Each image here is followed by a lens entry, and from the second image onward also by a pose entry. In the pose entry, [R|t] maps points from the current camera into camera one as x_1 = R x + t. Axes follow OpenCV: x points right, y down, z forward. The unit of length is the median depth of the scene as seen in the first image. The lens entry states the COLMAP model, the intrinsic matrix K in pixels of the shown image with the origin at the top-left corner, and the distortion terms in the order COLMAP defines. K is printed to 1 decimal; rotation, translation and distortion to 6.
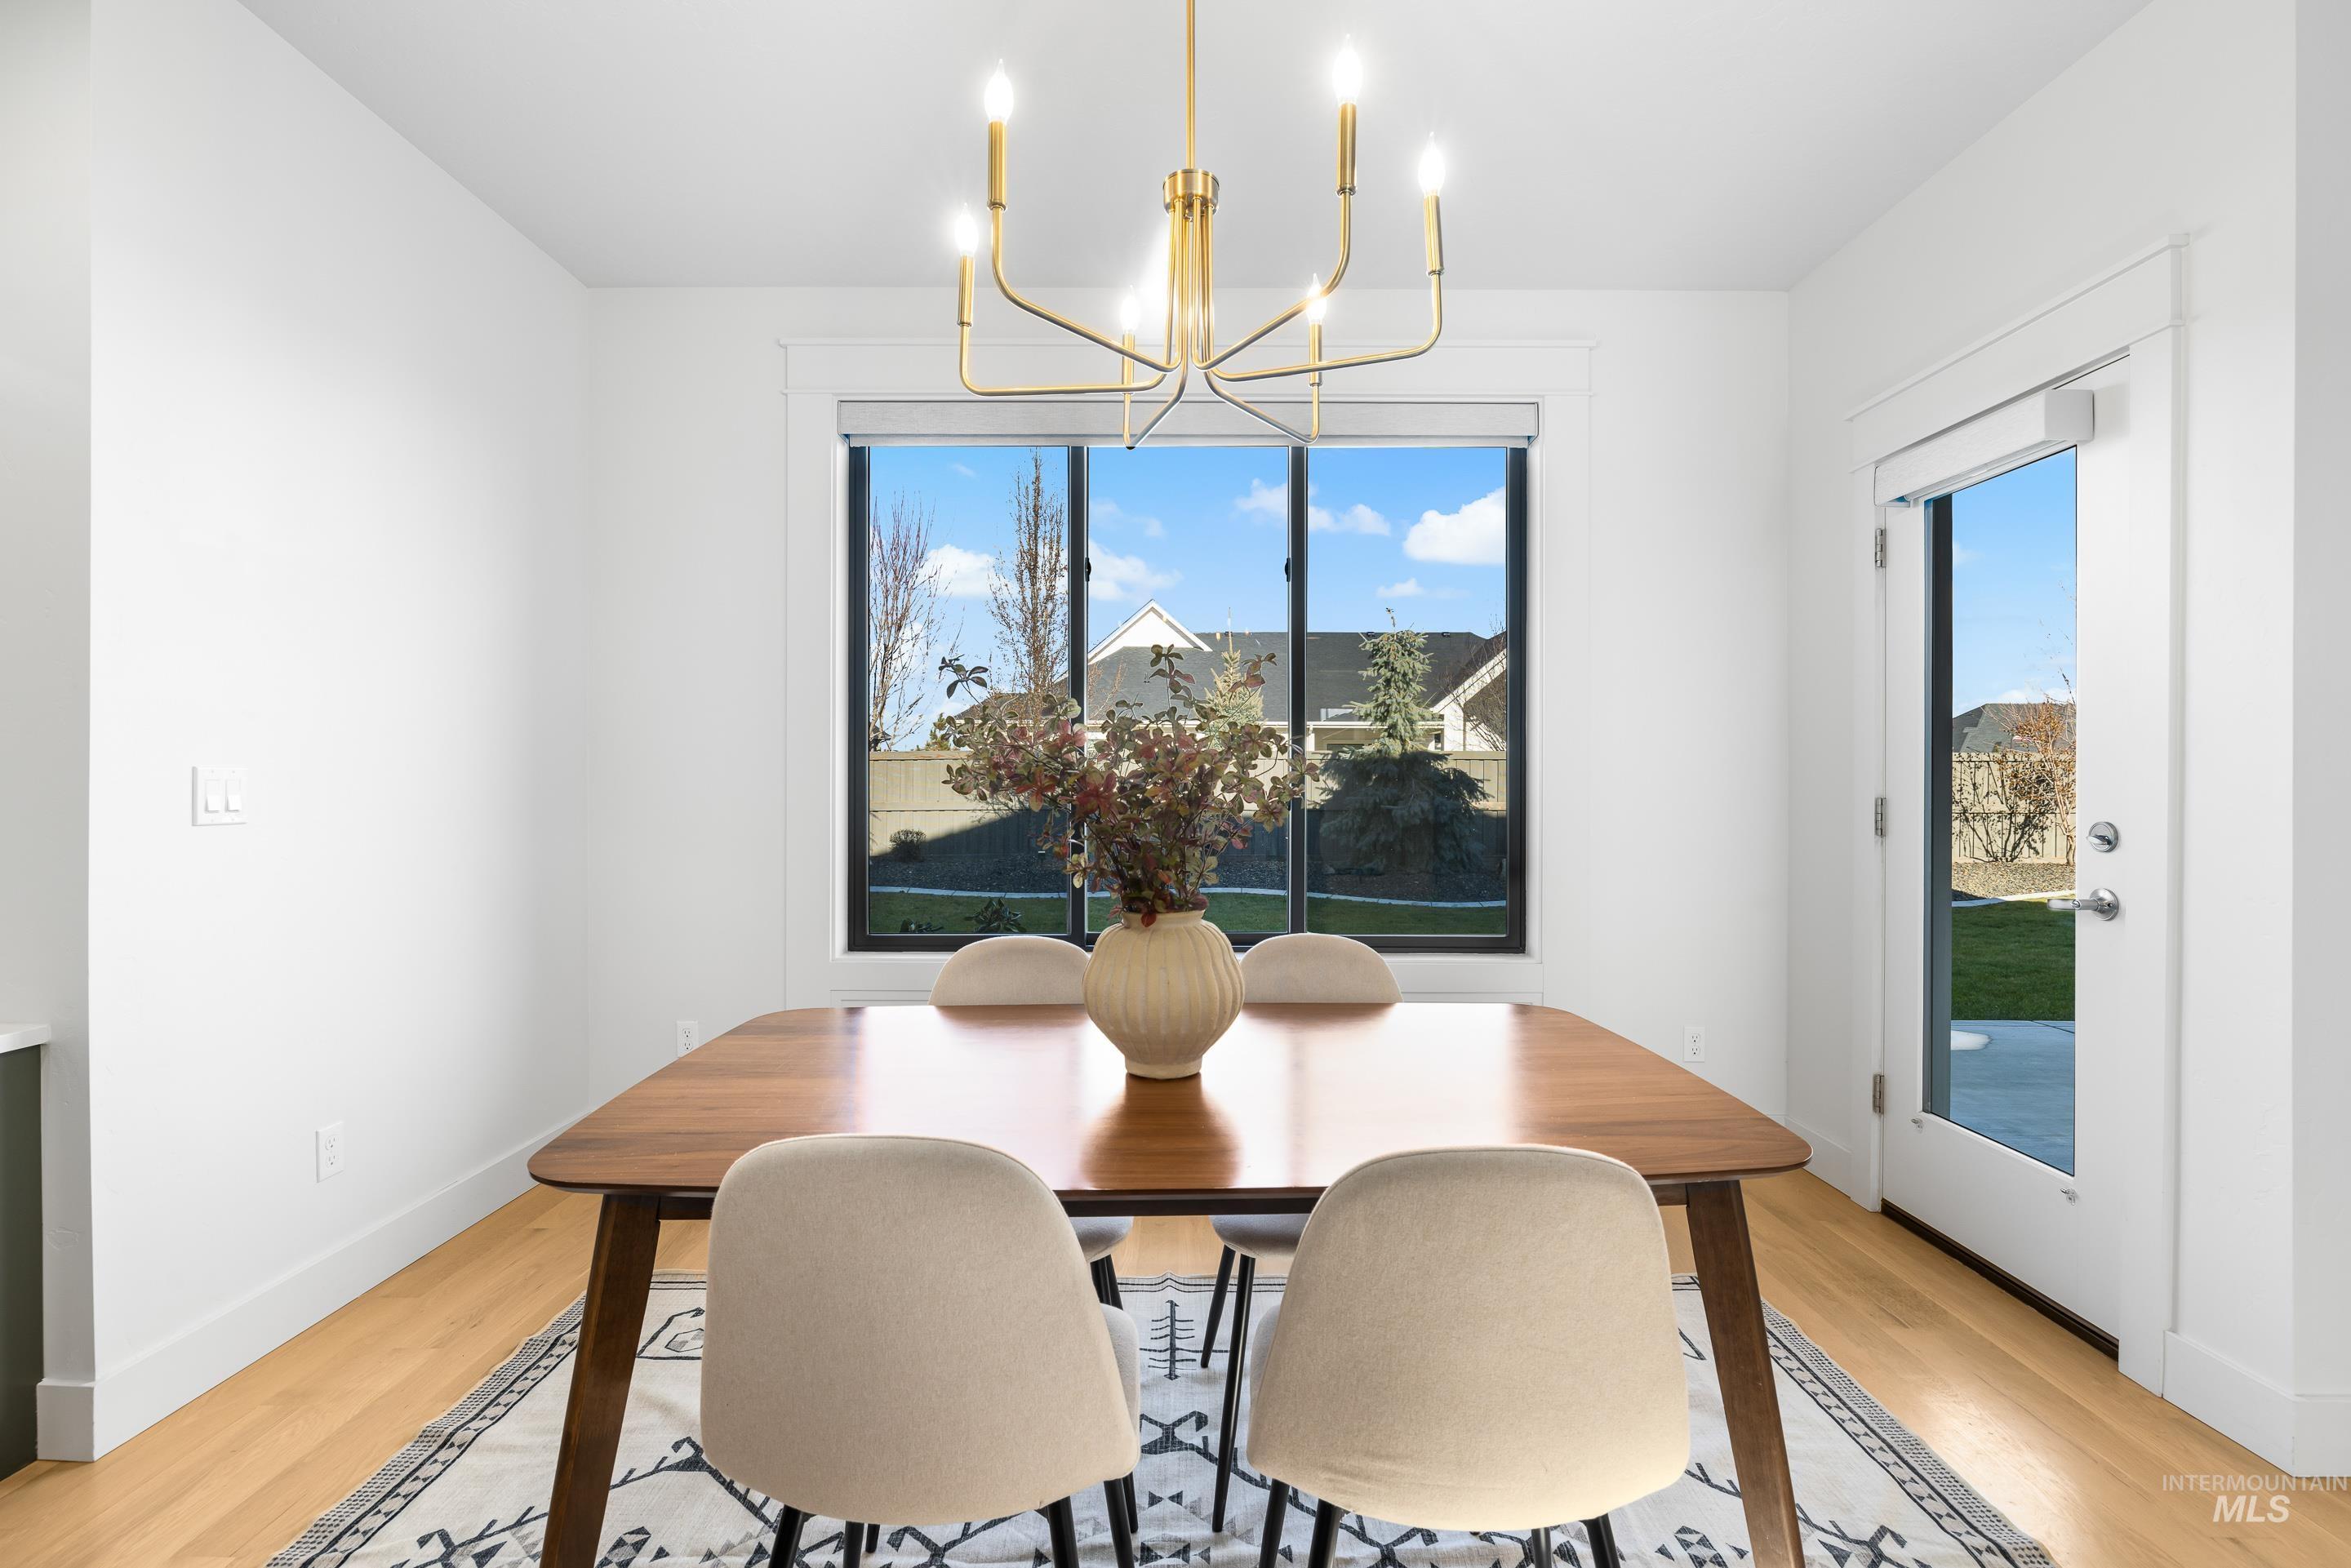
lens RADIAL K [[1056.0, 0, 1175.5], [0, 1056.0, 784.0], [0, 0, 1]] dist [-0.001597, 0.000096]
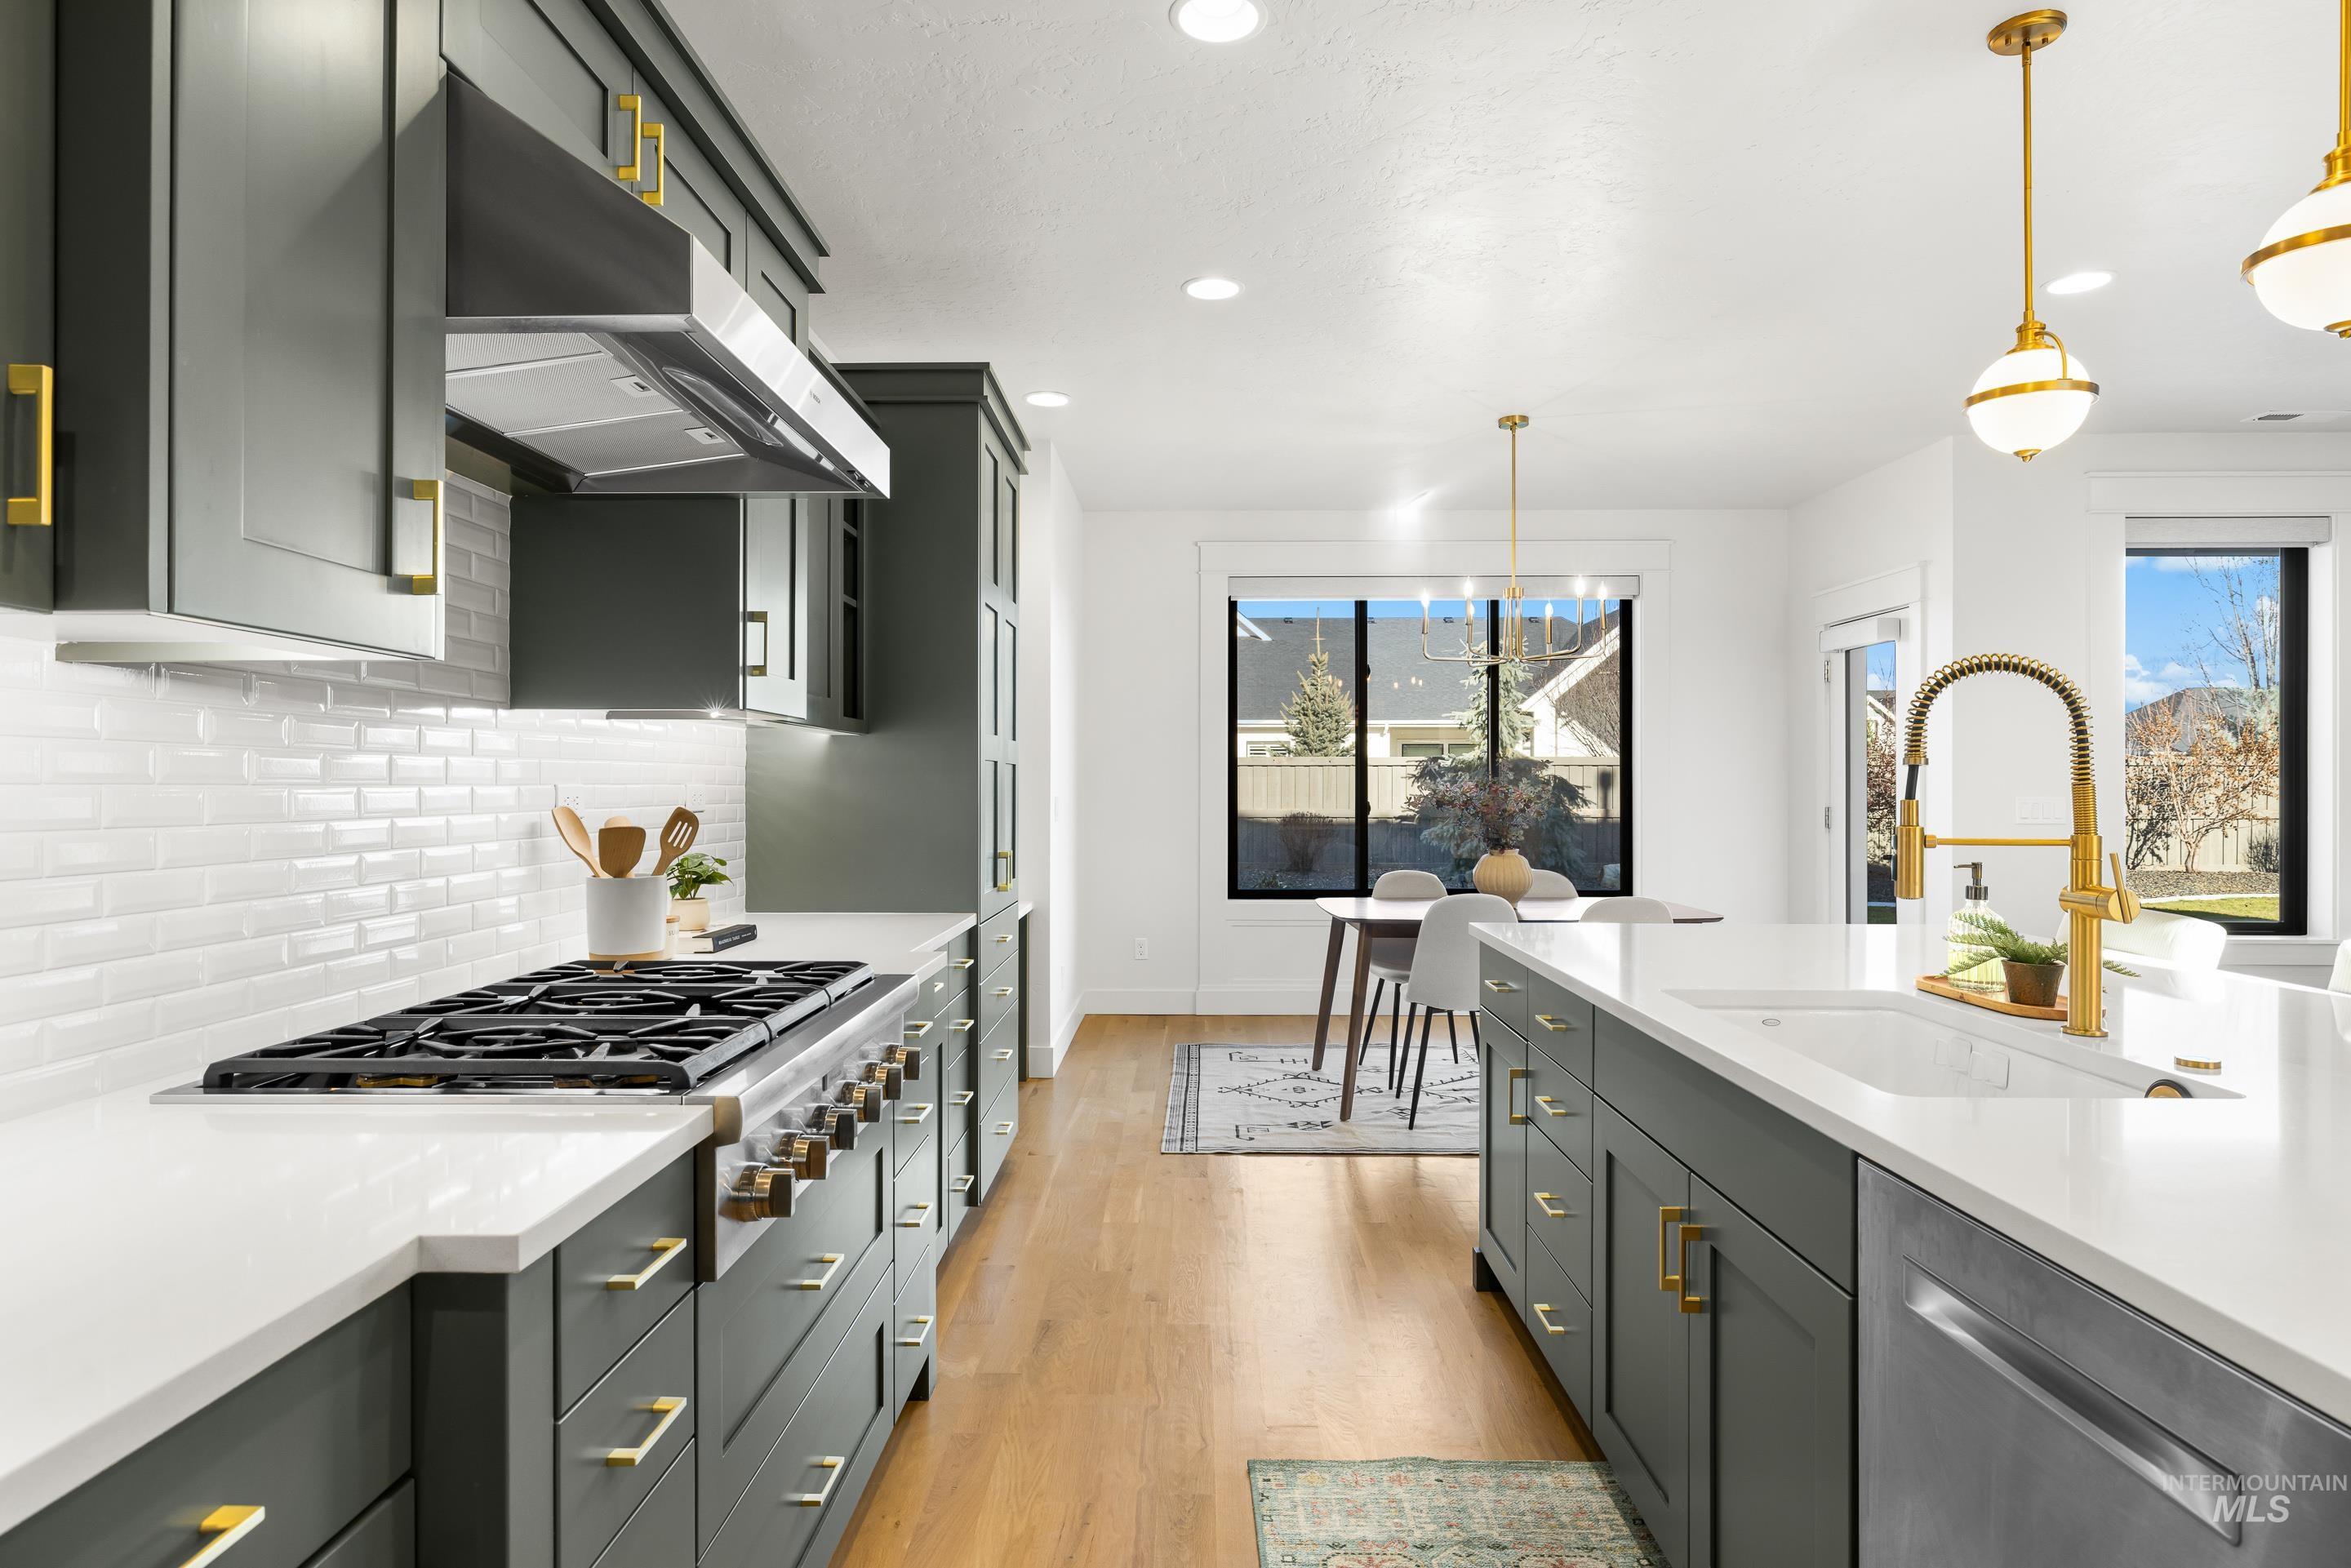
lens RADIAL K [[1324.3, 0, 1146.4], [0, 1324.3, 792.8], [0, 0, 1]] dist [-0.000037, 0.000276]
pose [[0.999667, -0.002181, -0.025719, -0.082067], [0.002308, 0.999985, 0.004885, -0.004718], [0.025708, -0.004942, 0.999657, -0.239572]]
